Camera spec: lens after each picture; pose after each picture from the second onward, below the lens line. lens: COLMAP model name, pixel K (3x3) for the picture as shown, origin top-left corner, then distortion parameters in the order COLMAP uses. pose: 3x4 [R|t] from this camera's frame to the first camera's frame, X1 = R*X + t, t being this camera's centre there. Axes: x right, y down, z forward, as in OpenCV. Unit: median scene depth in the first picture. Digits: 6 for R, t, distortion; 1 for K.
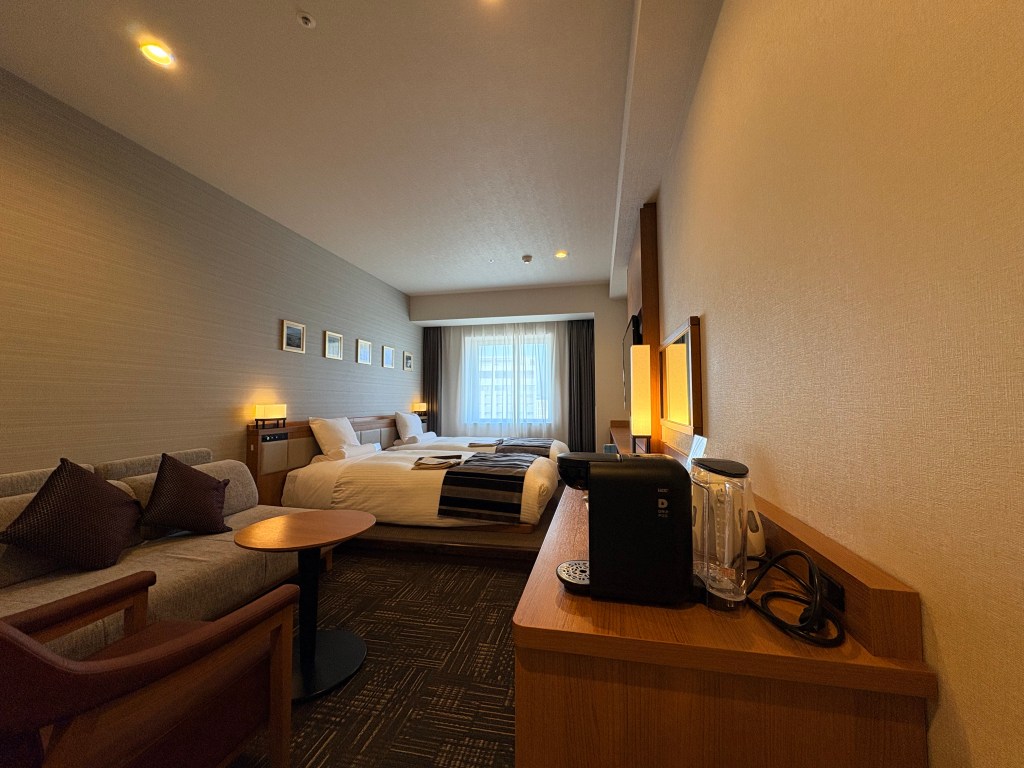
lens RADIAL K [[398.9, 0, 512.0], [0, 398.9, 384.0], [0, 0, 1]] dist [-0.000211, 0.000059]
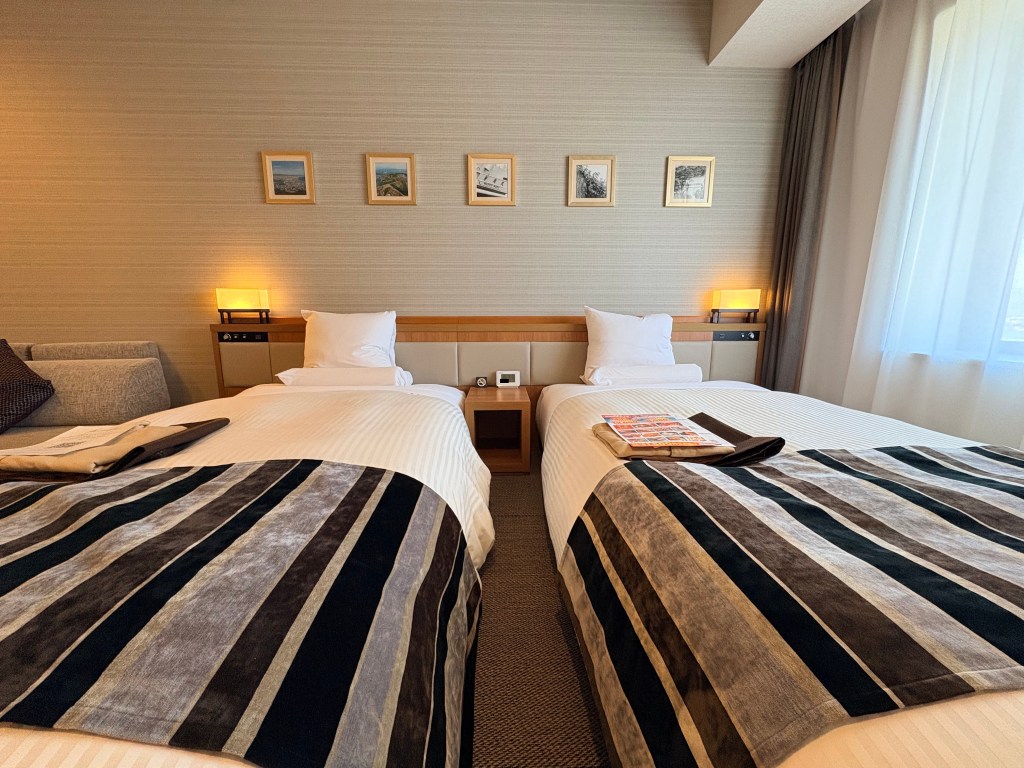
lens RADIAL K [[444.4, 0, 512.0], [0, 444.4, 384.0], [0, 0, 1]] dist [-0.001131, -0.000068]
pose [[0.247100, 0.206258, -0.946784, 0.291964], [0.044690, 0.973617, 0.223767, 0.061189], [0.967959, -0.097605, 0.231363, 1.291628]]
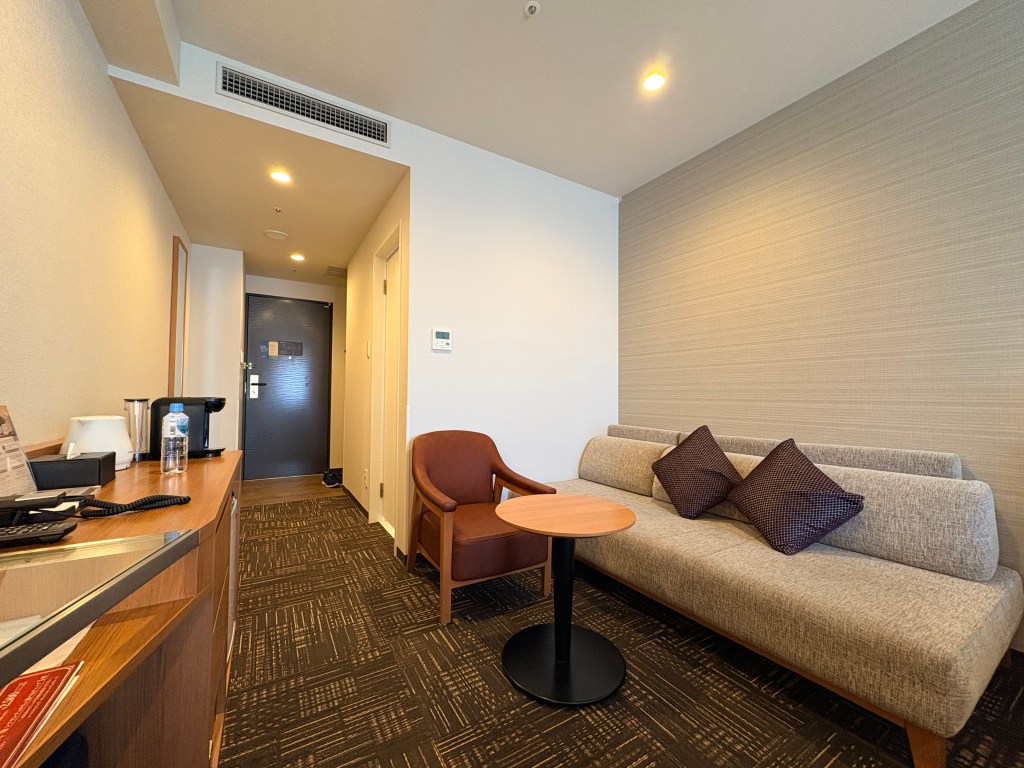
lens RADIAL K [[418.5, 0, 536.8], [0, 418.5, 384.3], [0, 0, 1]] dist [0.001224, 0.000206]
pose [[-0.707921, -0.013474, -0.706163, 0.119153], [0.034300, 0.997983, -0.053427, 0.057437], [0.705458, -0.062043, -0.706031, 0.876291]]
